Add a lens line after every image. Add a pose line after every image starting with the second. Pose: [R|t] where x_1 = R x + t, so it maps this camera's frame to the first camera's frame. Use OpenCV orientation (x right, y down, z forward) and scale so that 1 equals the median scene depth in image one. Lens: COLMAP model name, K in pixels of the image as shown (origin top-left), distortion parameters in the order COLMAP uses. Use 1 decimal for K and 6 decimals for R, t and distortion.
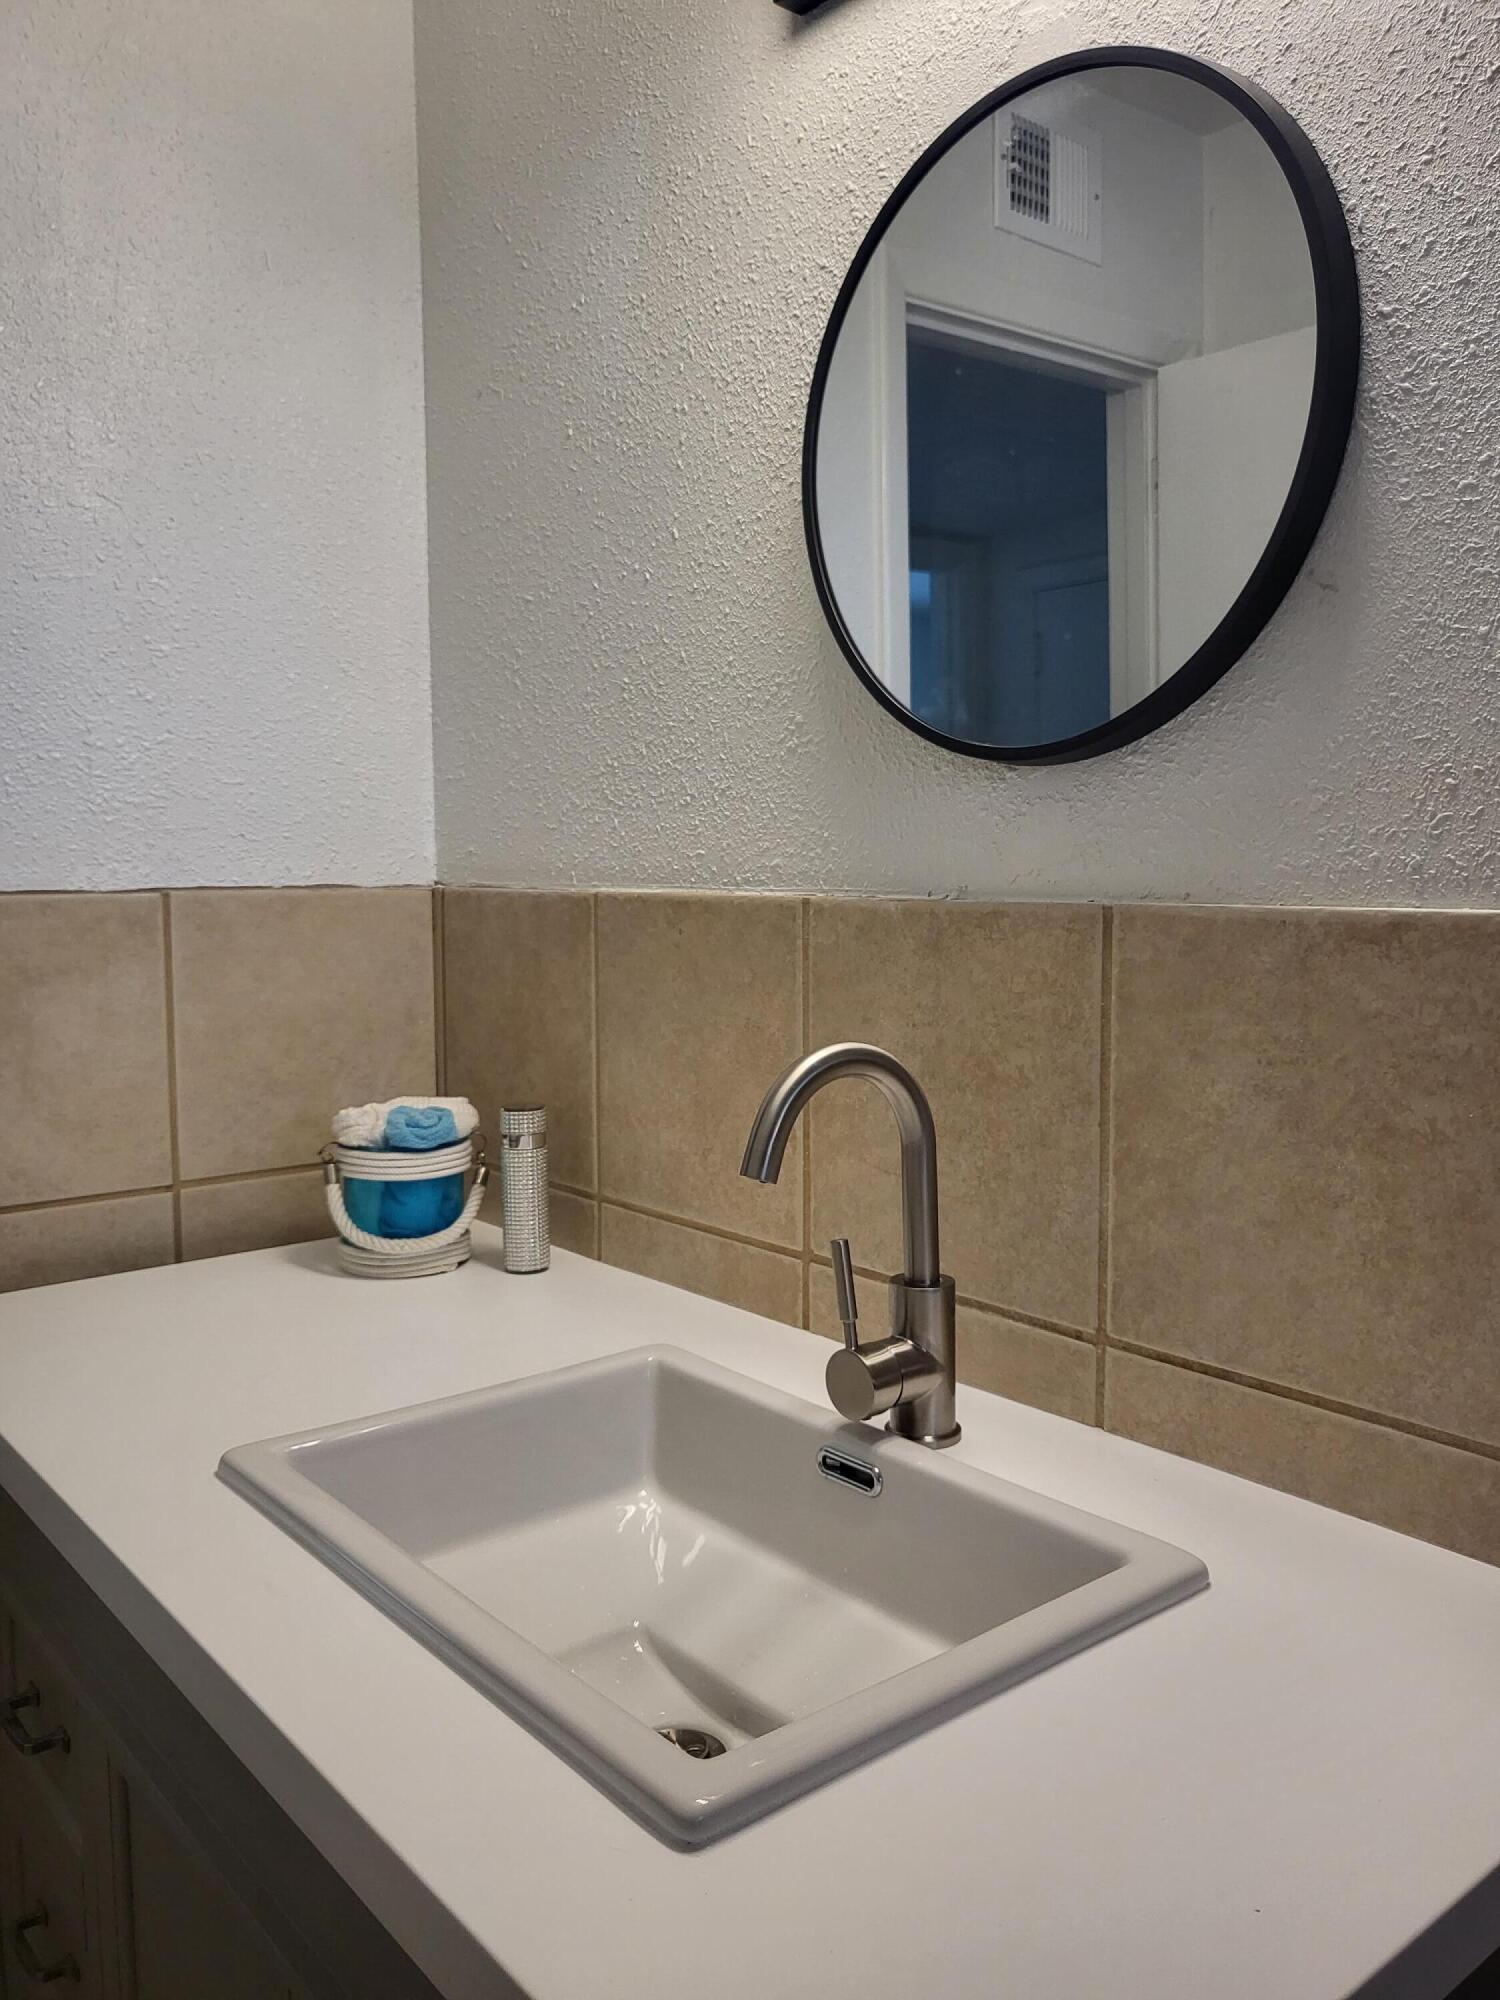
lens RADIAL K [[1558.0, 0, 739.1], [0, 1558.0, 995.5], [0, 0, 1]] dist [-0.023969, 0.067614]
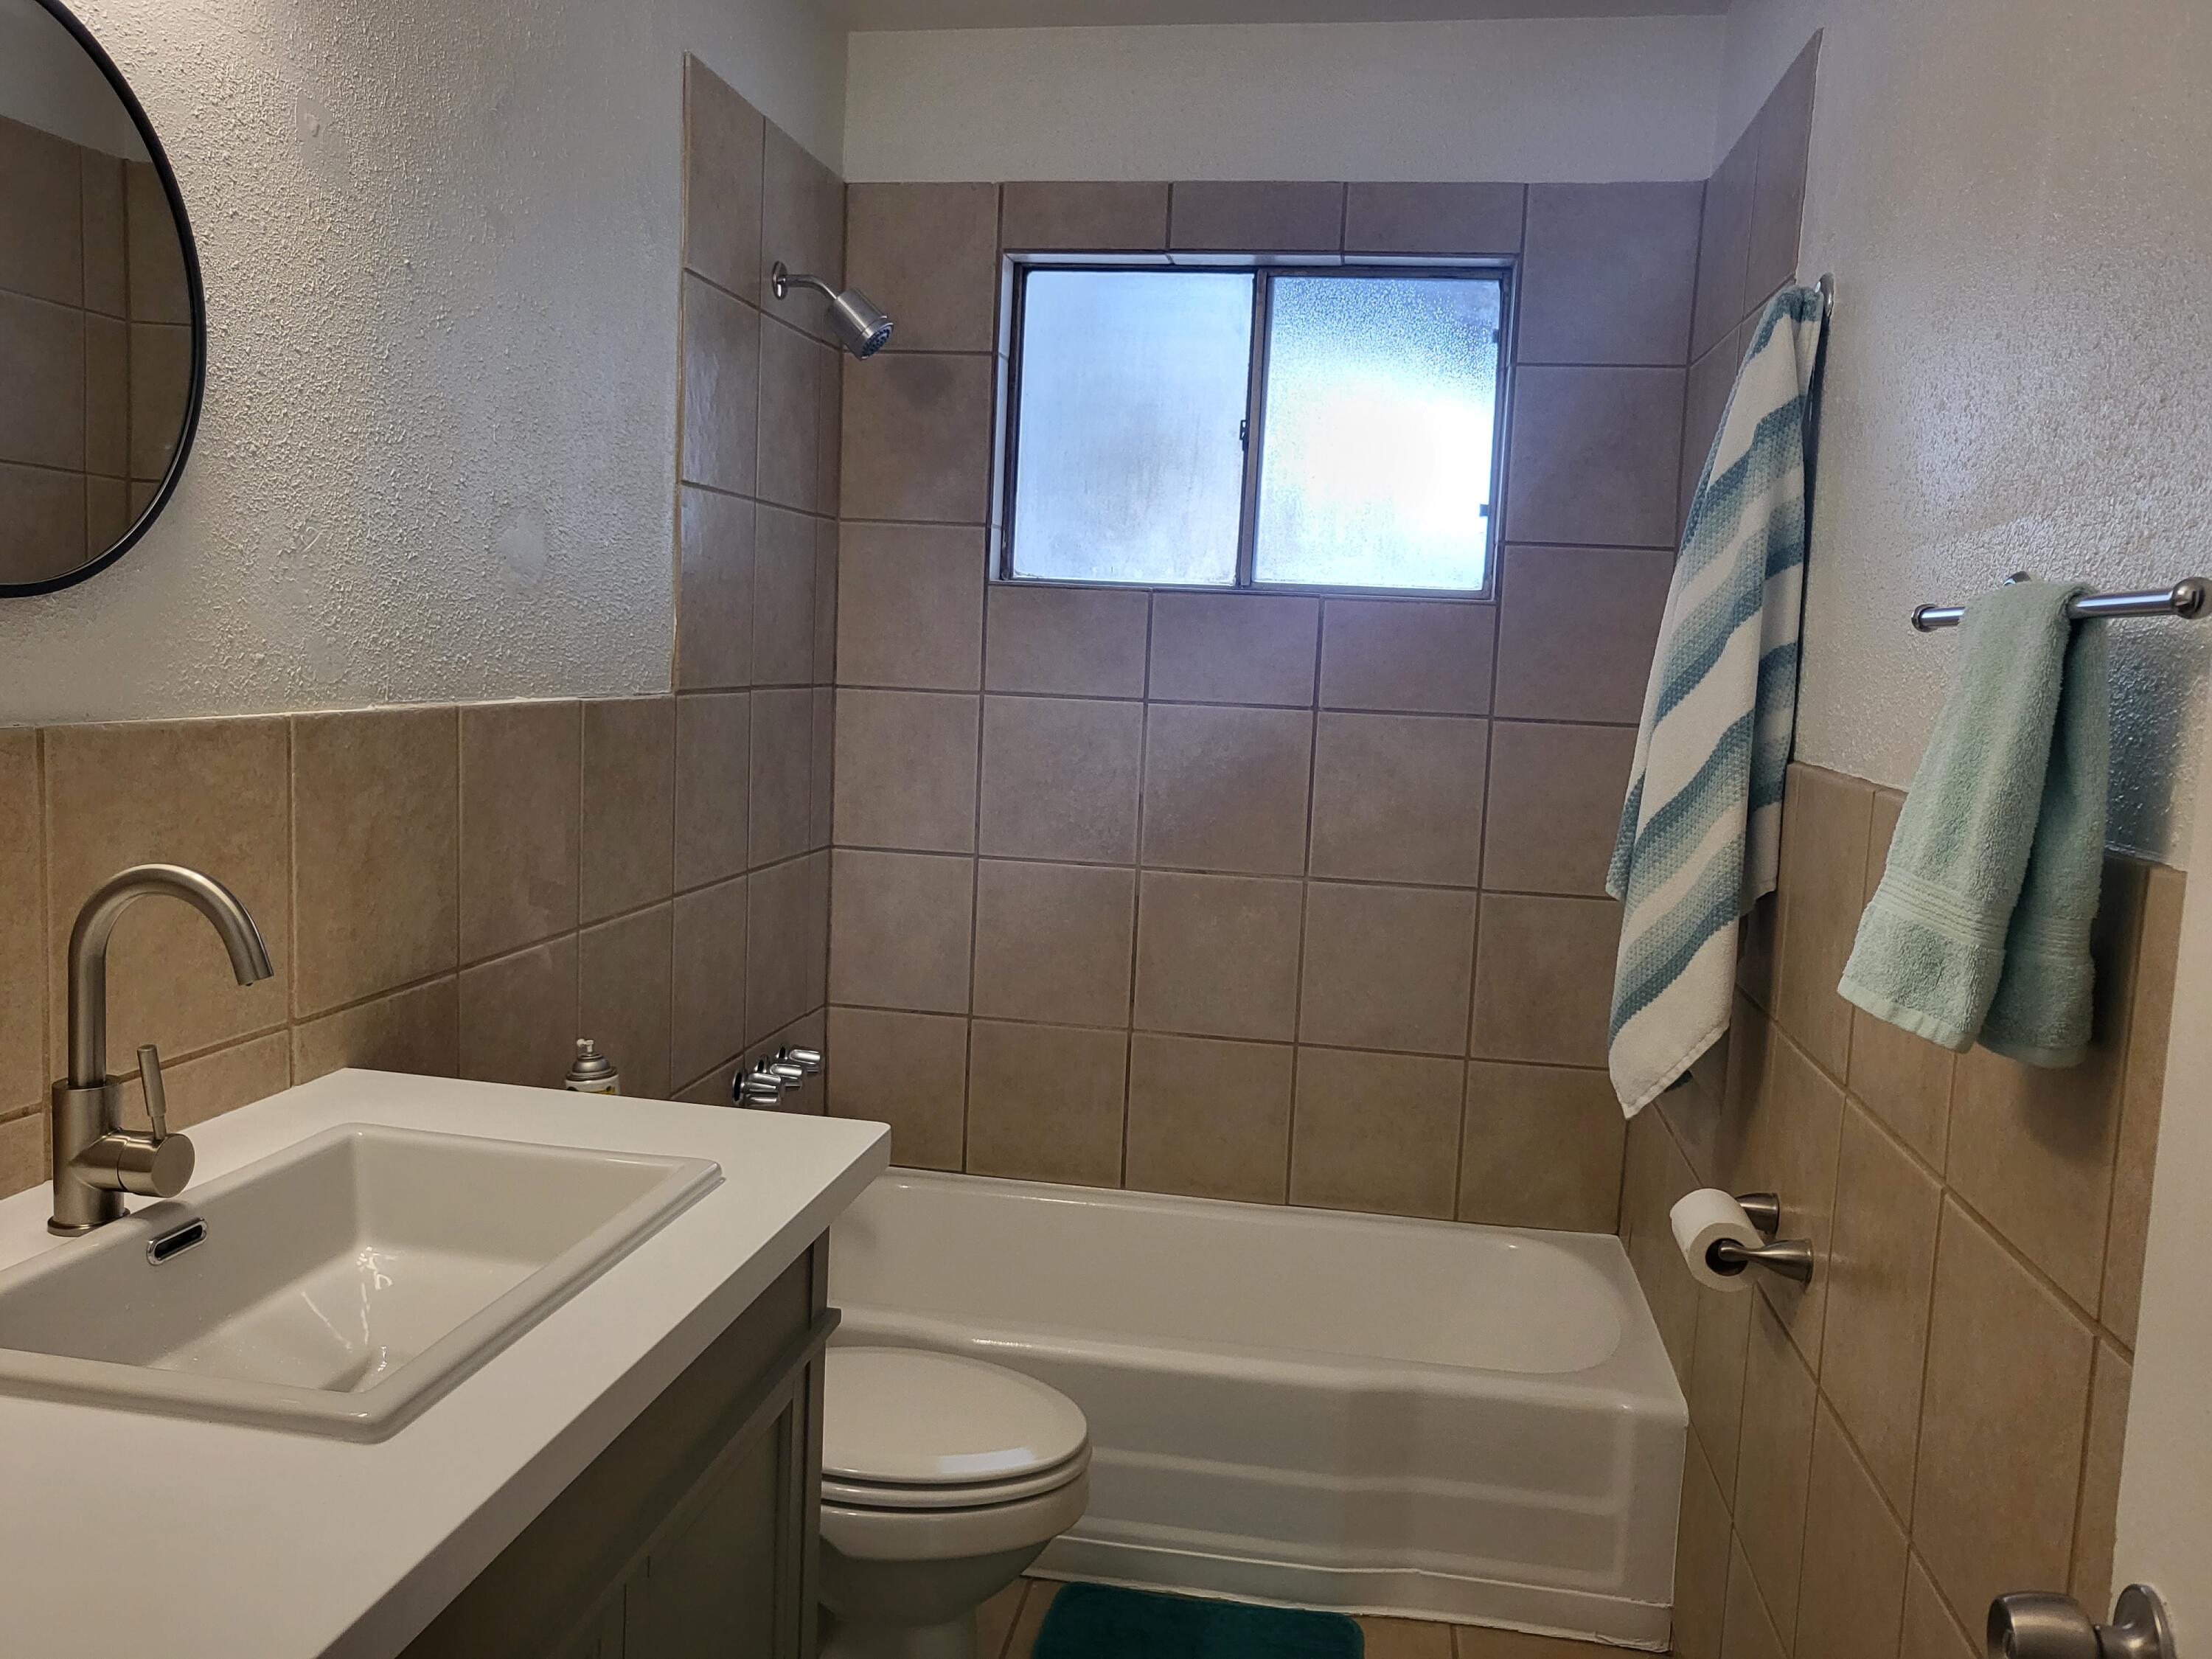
lens RADIAL K [[1723.1, 0, 1098.3], [0, 1723.1, 827.9], [0, 0, 1]] dist [-0.023969, 0.067614]
pose [[-0.652625, -0.105375, 0.750317, -1.157593], [0.020745, 0.987425, 0.156718, -0.157025], [-0.757397, 0.117843, -0.642233, 1.150630]]
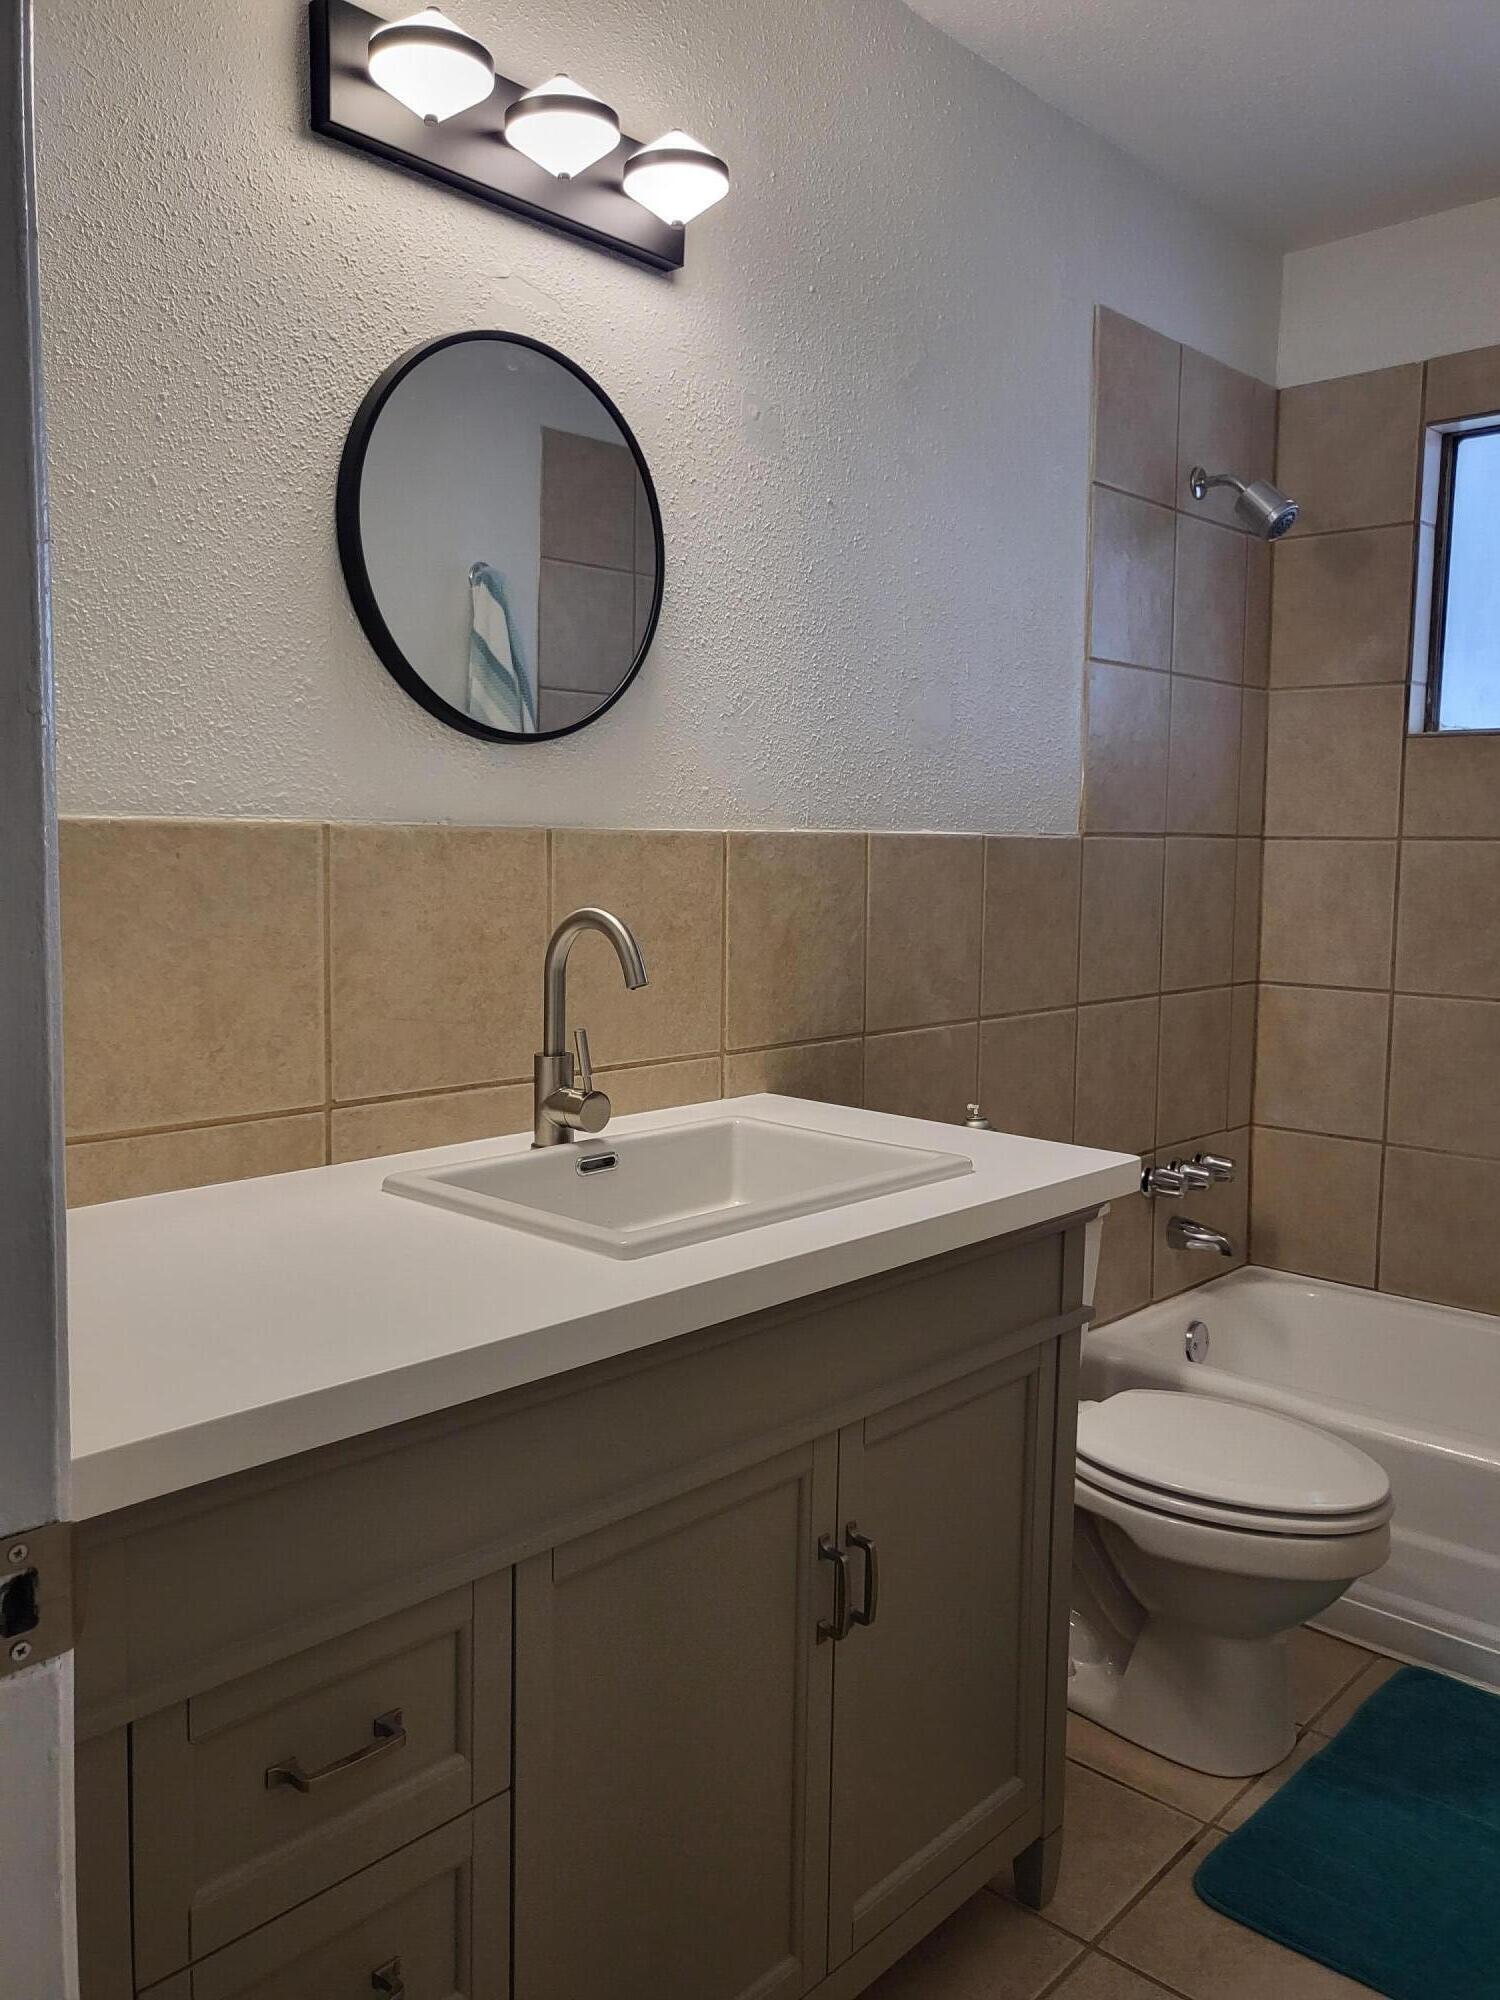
lens RADIAL K [[1558.0, 0, 762.0], [0, 1558.0, 983.8], [0, 0, 1]] dist [-0.023969, 0.067614]
pose [[-0.137302, -0.091136, 0.986328, -1.452631], [0.071231, 0.992272, 0.101601, -0.041959], [-0.987965, 0.084207, -0.129749, 0.936079]]
